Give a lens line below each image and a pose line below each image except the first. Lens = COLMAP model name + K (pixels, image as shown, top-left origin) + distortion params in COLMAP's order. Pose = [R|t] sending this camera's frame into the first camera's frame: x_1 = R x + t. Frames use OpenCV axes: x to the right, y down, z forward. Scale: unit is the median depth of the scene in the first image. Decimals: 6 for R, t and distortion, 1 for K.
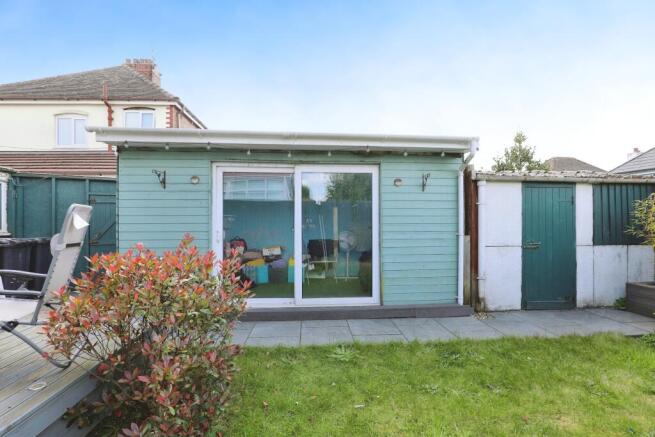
lens RADIAL K [[301.3, 0, 327.5], [0, 301.3, 218.5], [0, 0, 1]] dist [-0.034189, 0.000156]
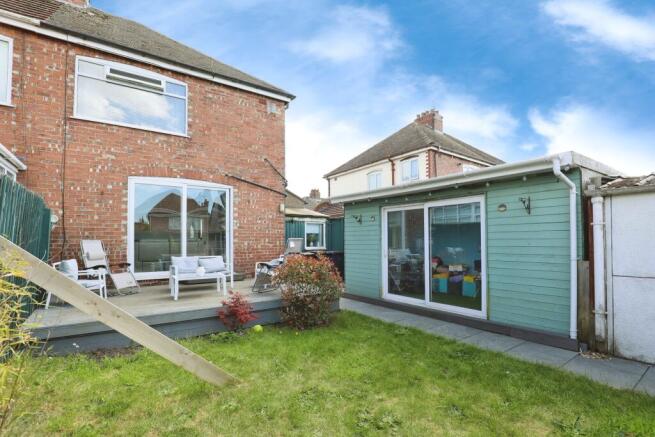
lens RADIAL K [[305.9, 0, 325.3], [0, 305.9, 235.0], [0, 0, 1]] dist [-0.033753, -0.000034]
pose [[0.512667, -0.019080, -0.858375, 0.826867], [0.012684, 0.999812, -0.014649, -0.015649], [0.858494, -0.003378, 0.512813, -0.090360]]
